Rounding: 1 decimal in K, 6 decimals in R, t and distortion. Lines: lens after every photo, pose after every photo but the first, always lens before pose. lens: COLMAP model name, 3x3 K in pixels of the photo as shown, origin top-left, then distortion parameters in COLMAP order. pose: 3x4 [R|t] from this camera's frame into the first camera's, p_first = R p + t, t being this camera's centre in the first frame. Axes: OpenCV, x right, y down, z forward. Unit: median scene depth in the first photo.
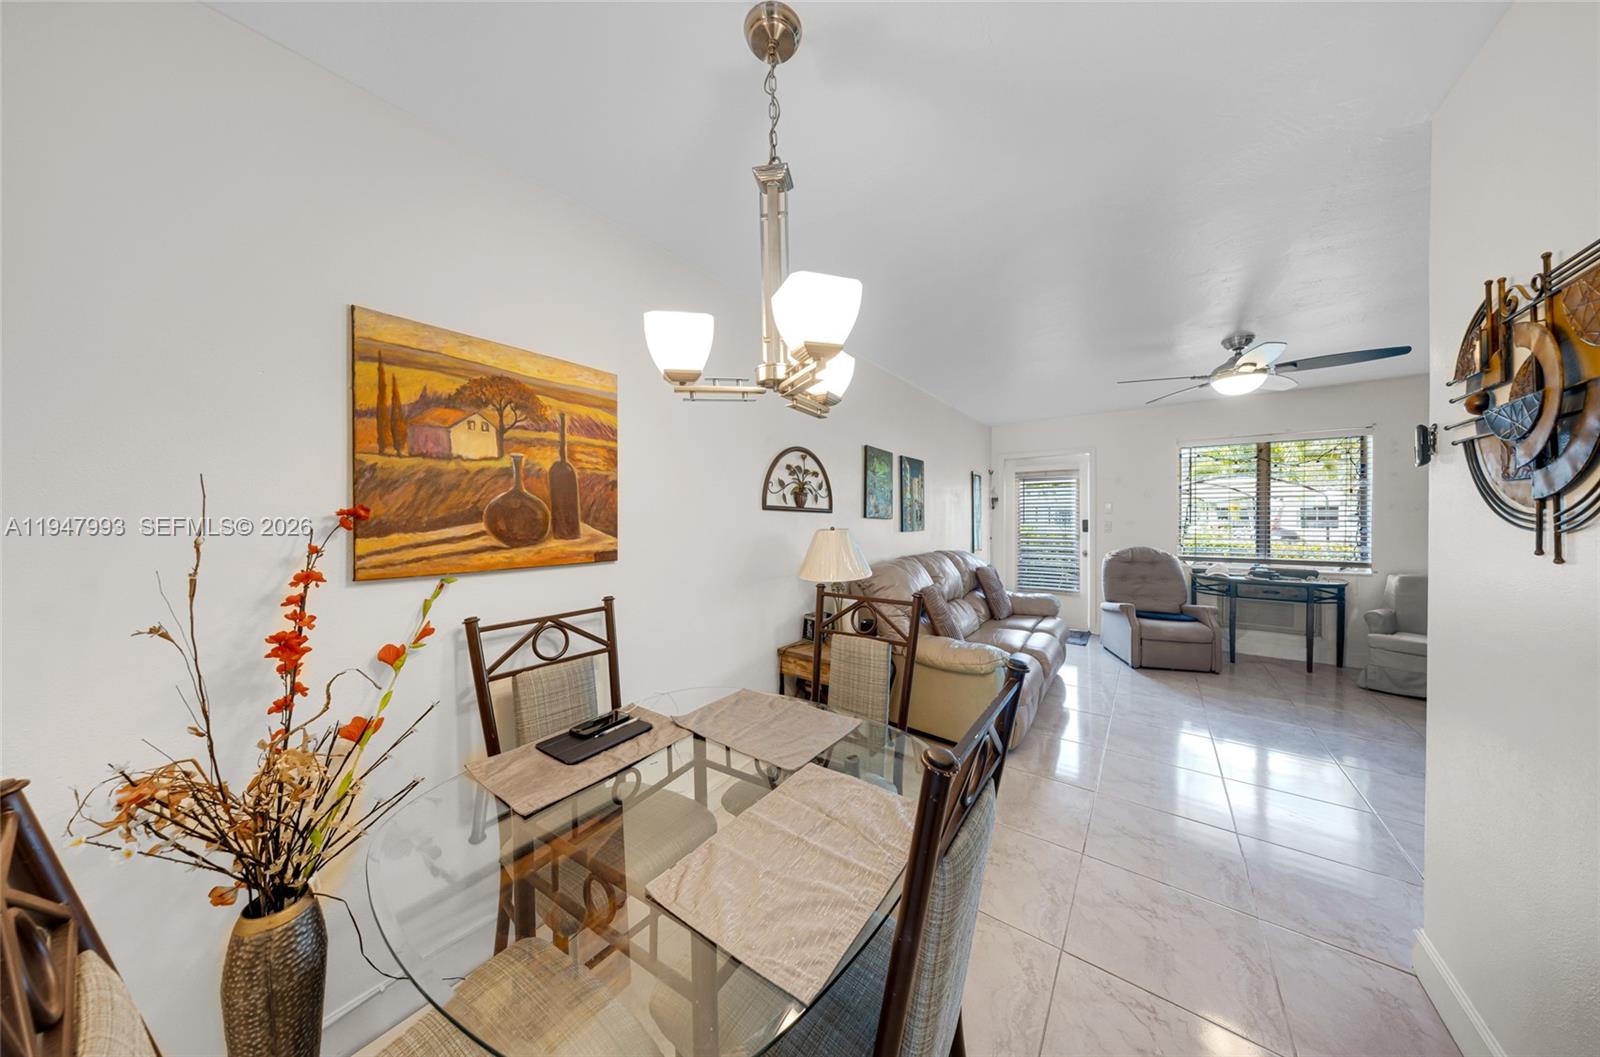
lens RADIAL K [[474.0, 0, 814.2], [0, 474.0, 519.8], [0, 0, 1]] dist [-0.001494, -0.000226]
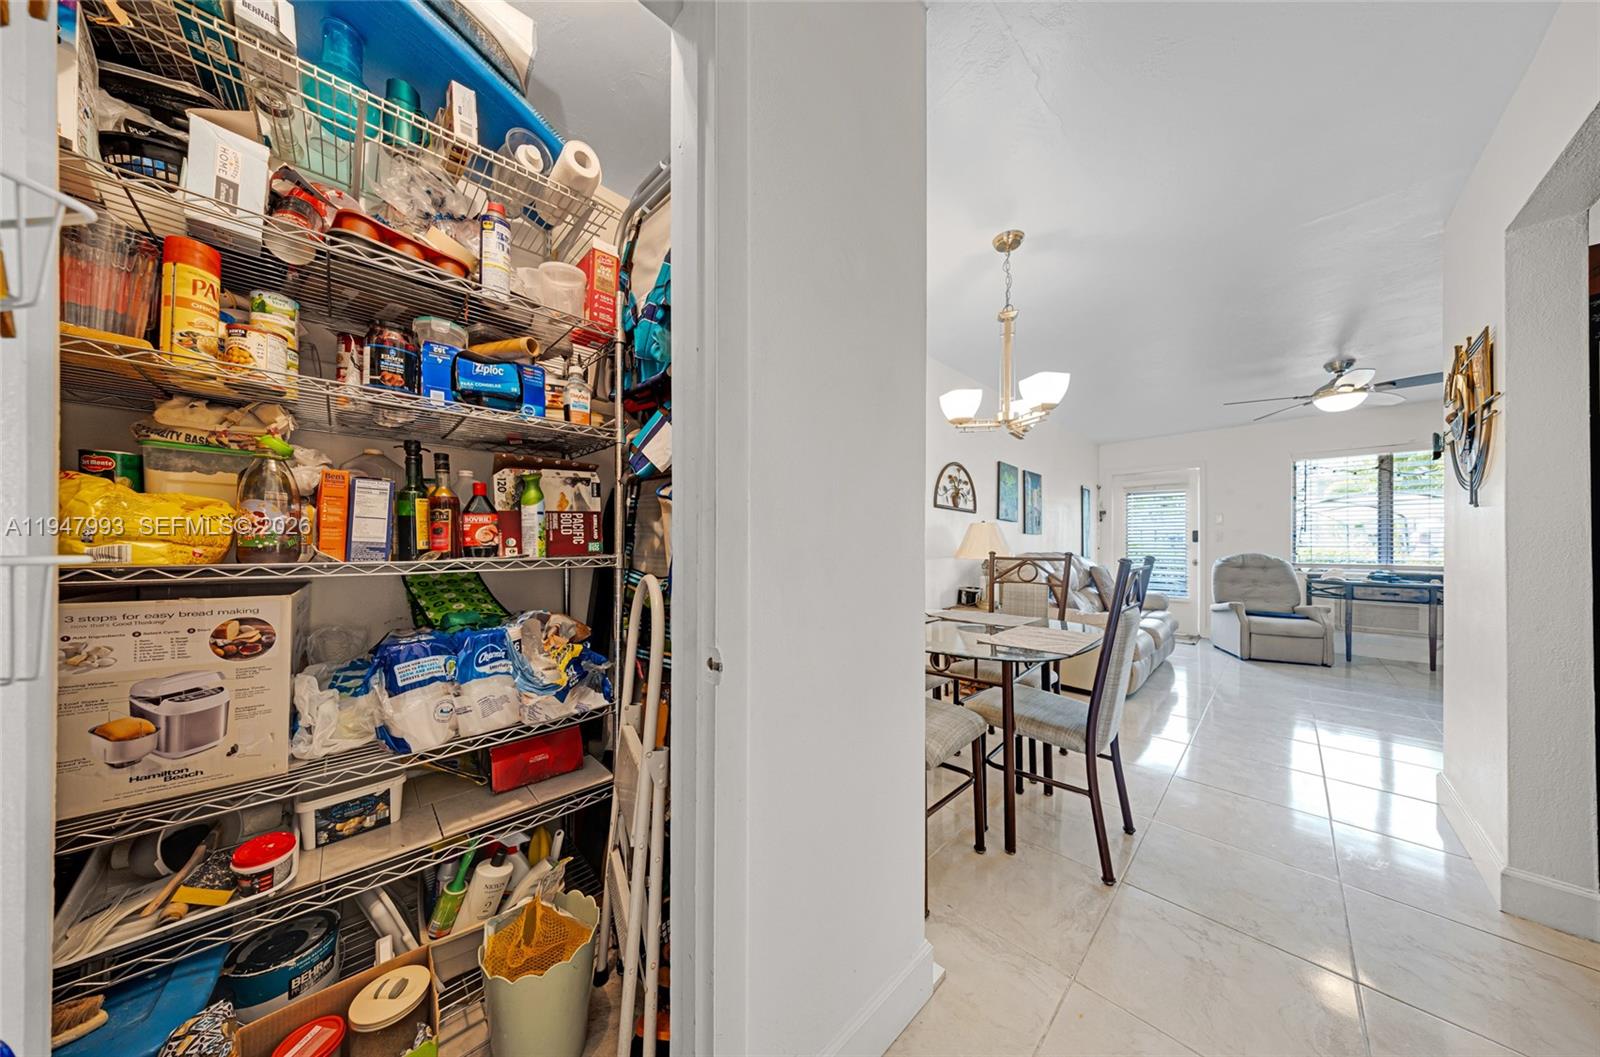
lens RADIAL K [[474.0, 0, 817.7], [0, 474.0, 540.5], [0, 0, 1]] dist [-0.001494, -0.000226]
pose [[0.987784, 0.006362, -0.155699, -0.193777], [-0.007582, 0.999945, -0.007245, 0.074338], [0.155644, 0.008337, 0.987778, -0.356011]]
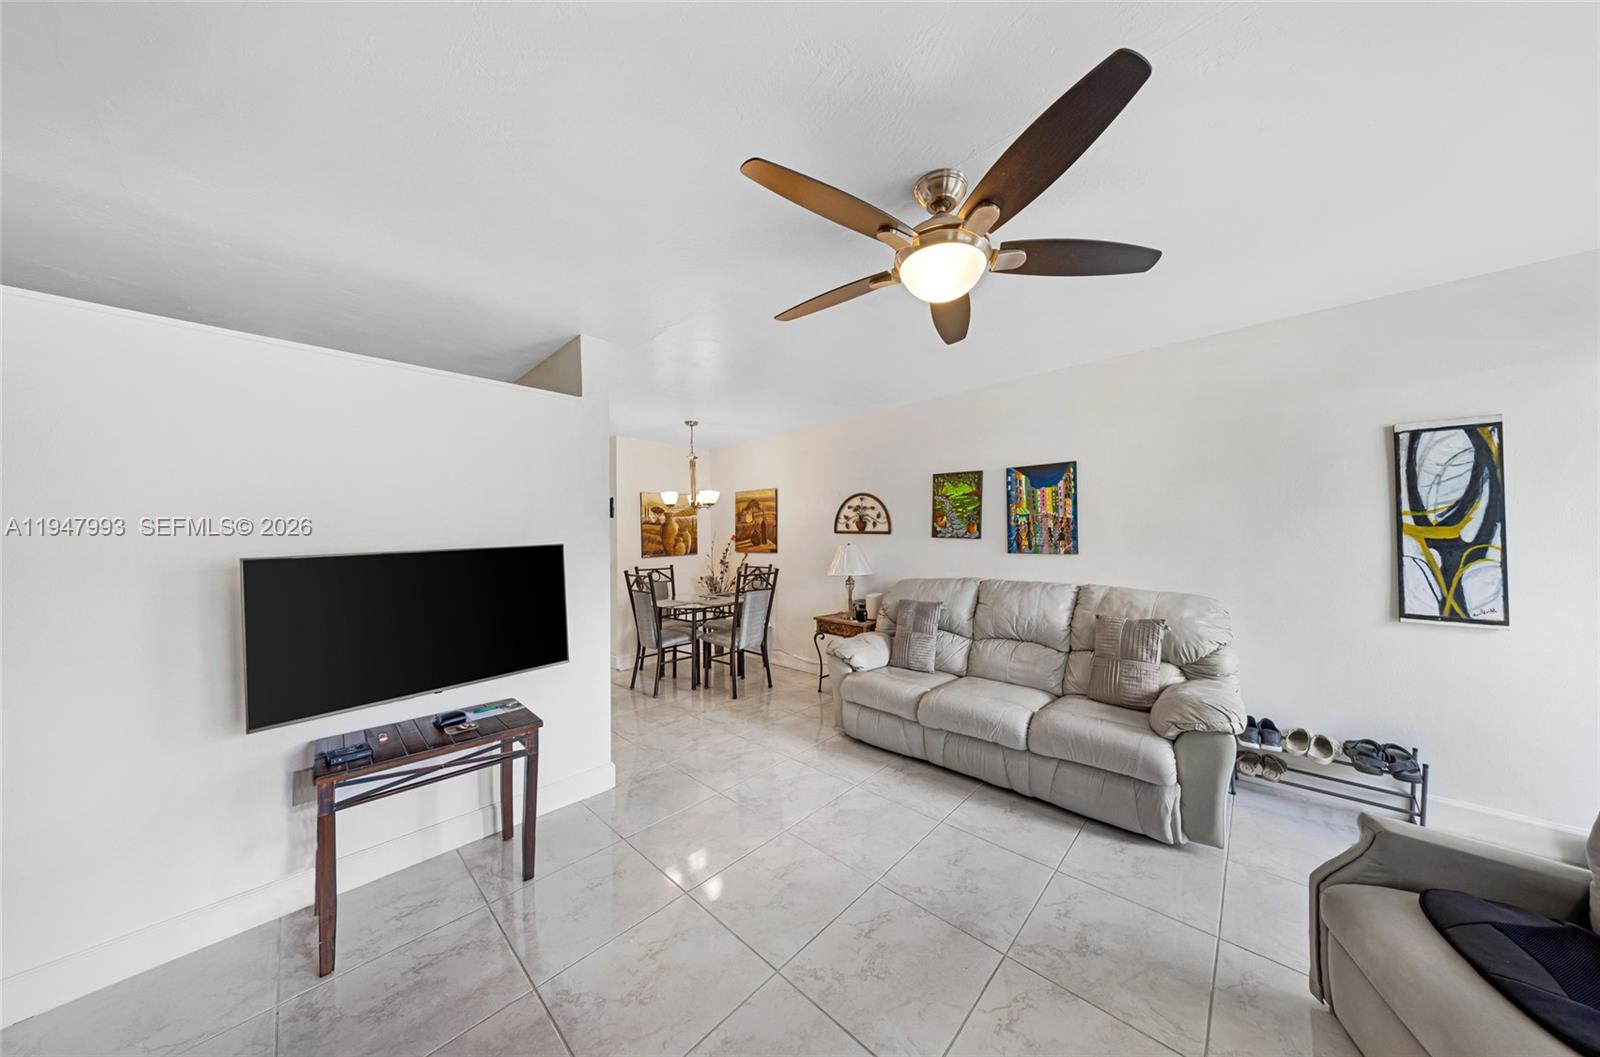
lens RADIAL K [[474.0, 0, 841.2], [0, 474.0, 528.1], [0, 0, 1]] dist [-0.001494, -0.000226]
pose [[-0.099834, -0.007679, -0.994974, 1.465984], [0.007618, 0.999935, -0.008481, -0.021849], [0.994975, -0.008426, -0.099769, 1.025259]]
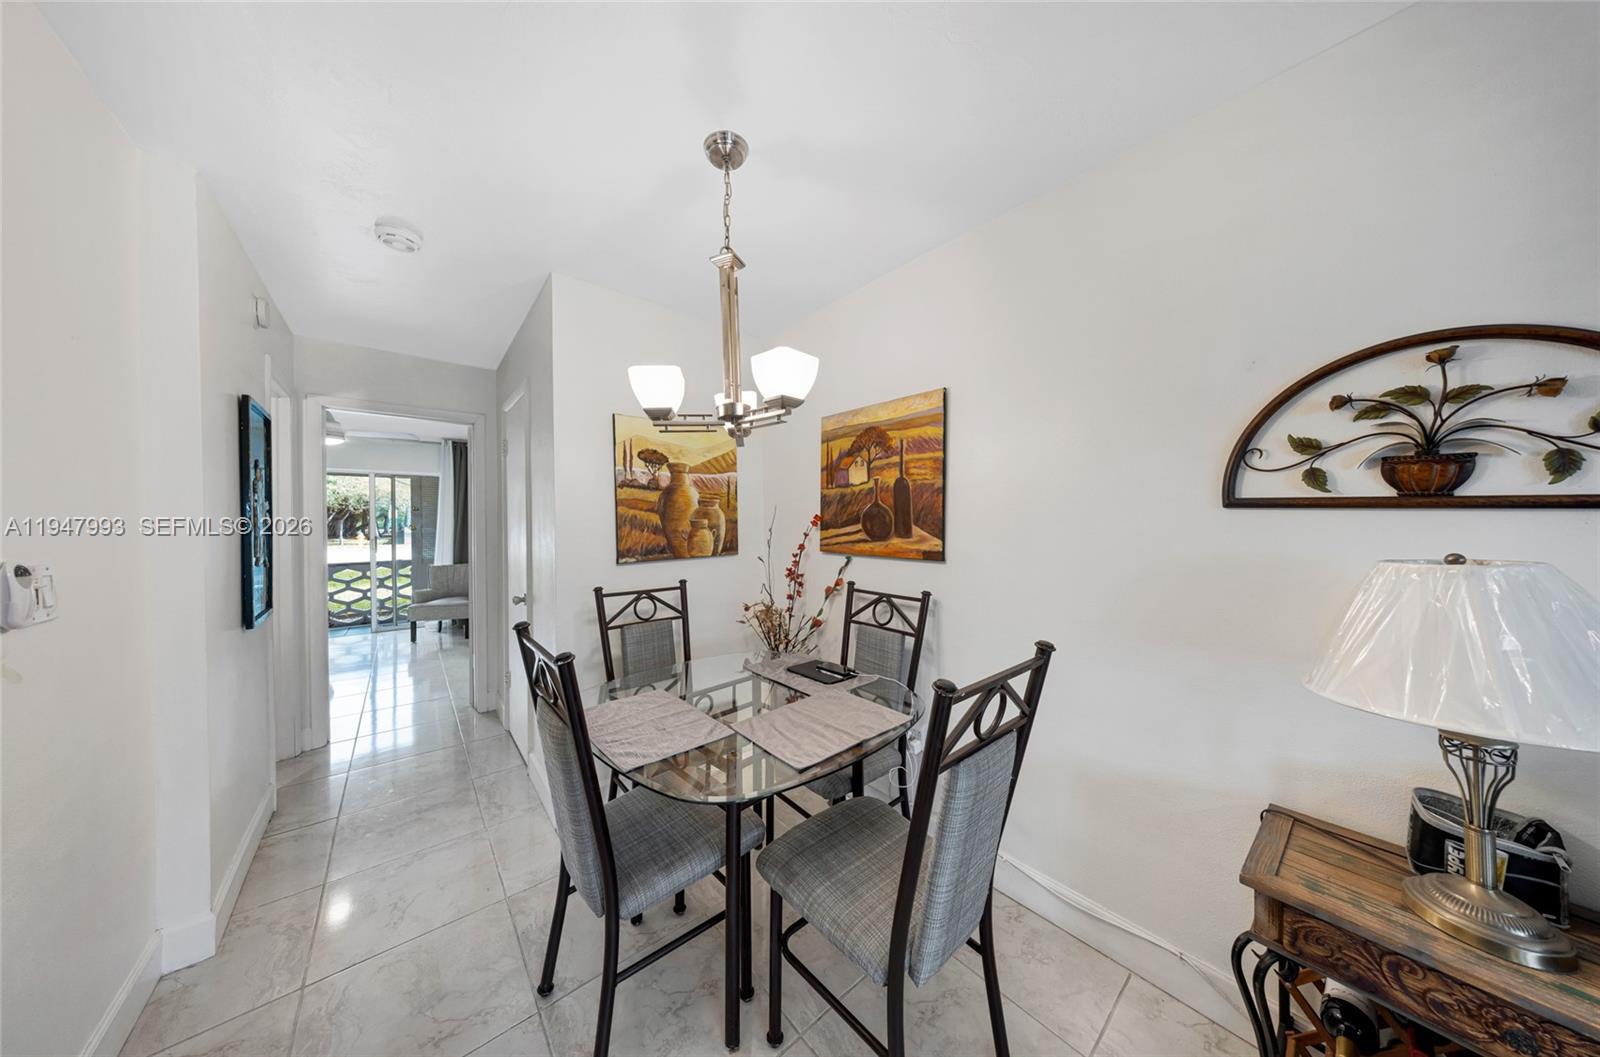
lens RADIAL K [[474.0, 0, 786.4], [0, 474.0, 527.7], [0, 0, 1]] dist [-0.001494, -0.000226]
pose [[-0.276735, 0.023161, -0.960667, 0.435593], [-0.000676, 0.999705, 0.024297, -0.009945], [0.960946, 0.007373, -0.276638, 0.583997]]
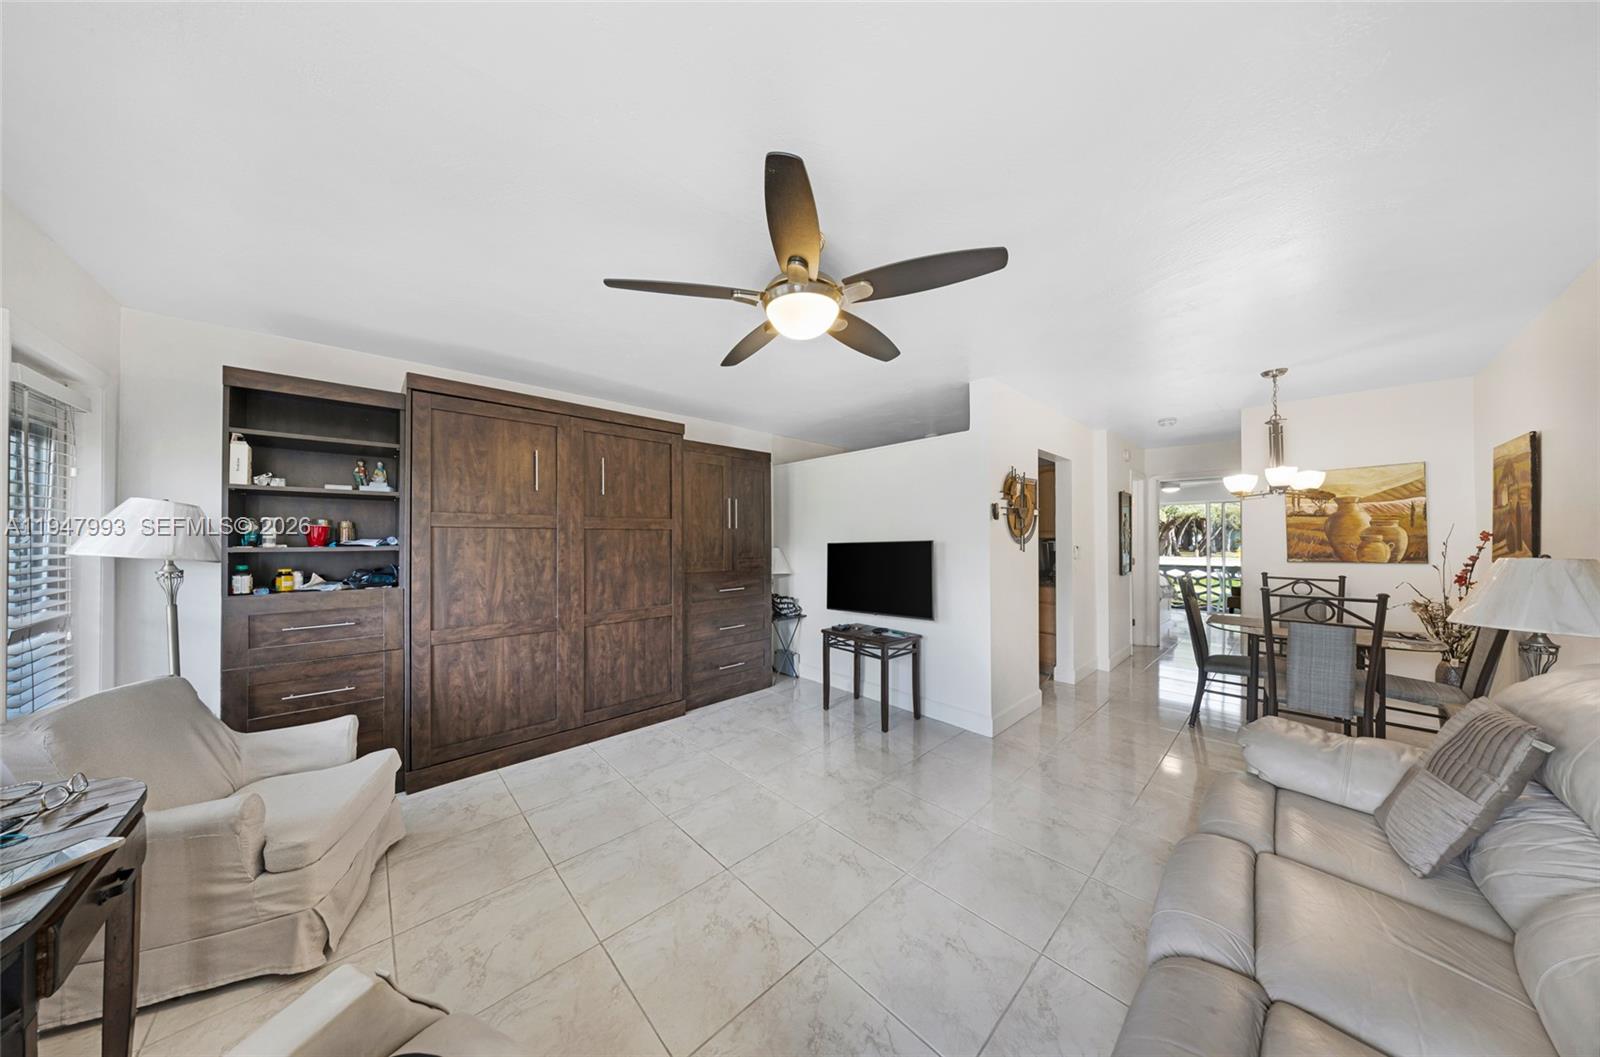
lens RADIAL K [[474.0, 0, 800.4], [0, 474.0, 536.7], [0, 0, 1]] dist [-0.001494, -0.000226]
pose [[-0.978438, 0.011802, 0.206202, 0.823375], [0.012459, 0.999921, 0.001890, -0.020827], [-0.206163, 0.004418, -0.978508, 1.680066]]
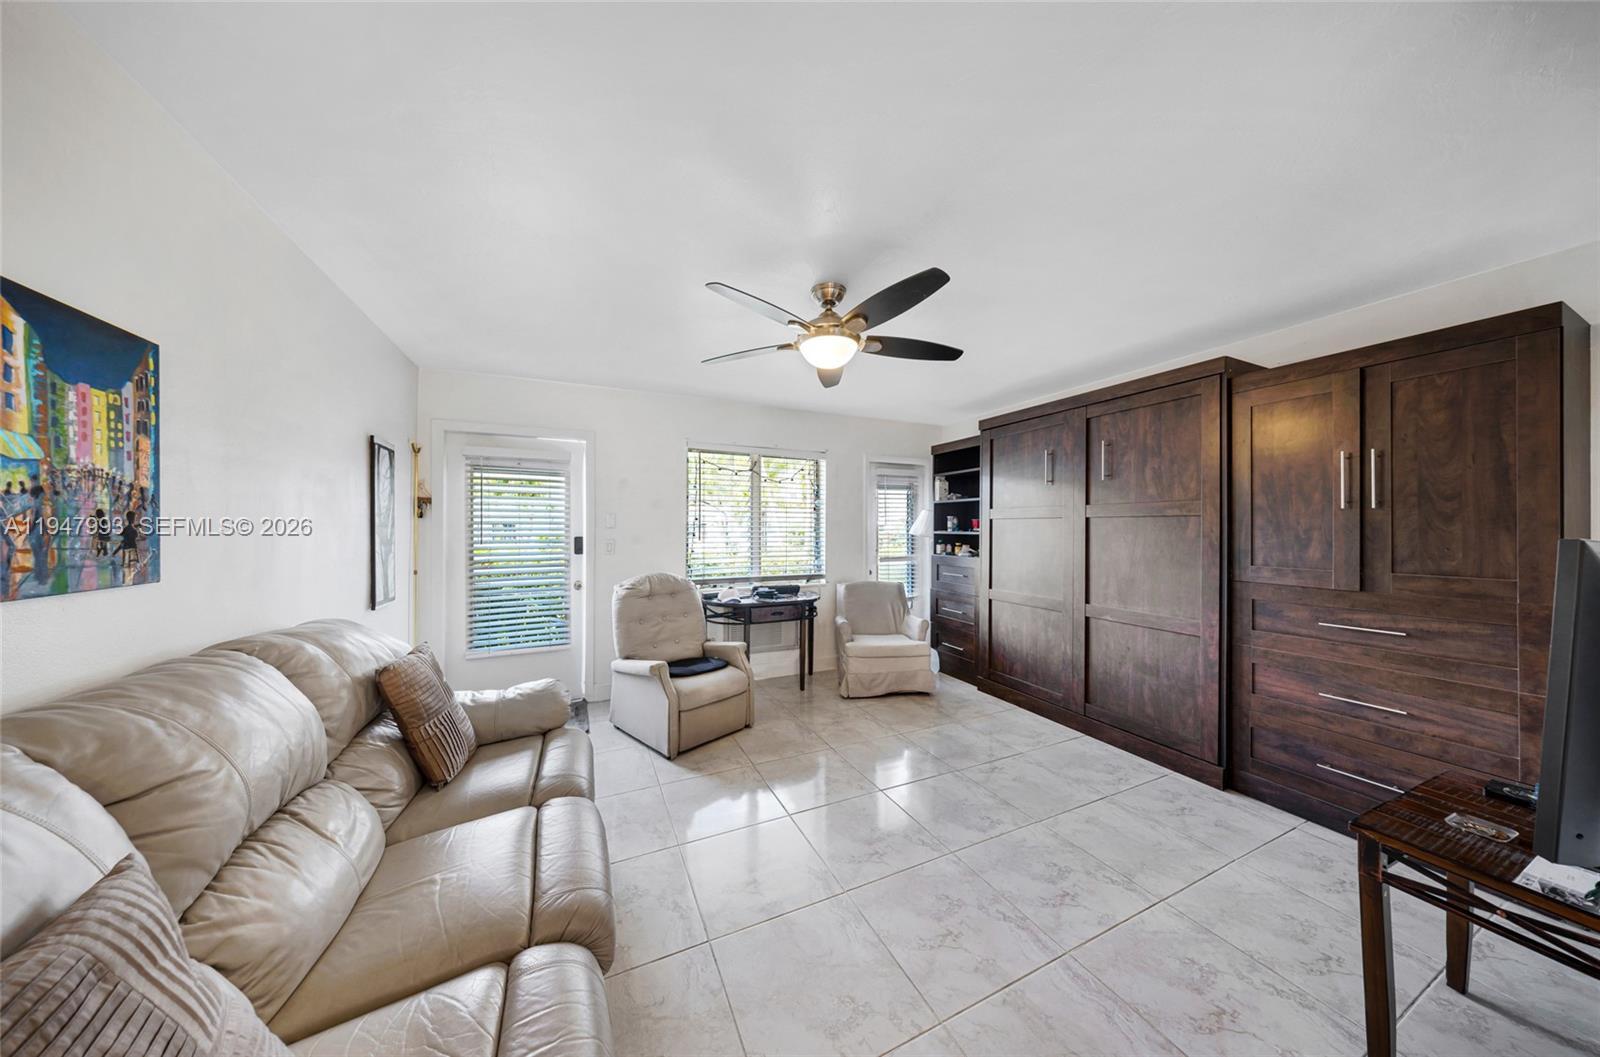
lens RADIAL K [[474.0, 0, 793.0], [0, 474.0, 526.3], [0, 0, 1]] dist [-0.001494, -0.000226]
pose [[0.508995, 0.010452, 0.860706, 0.265682], [0.001523, 0.999914, -0.013044, -0.010414], [-0.860768, 0.007950, 0.508935, 0.743309]]
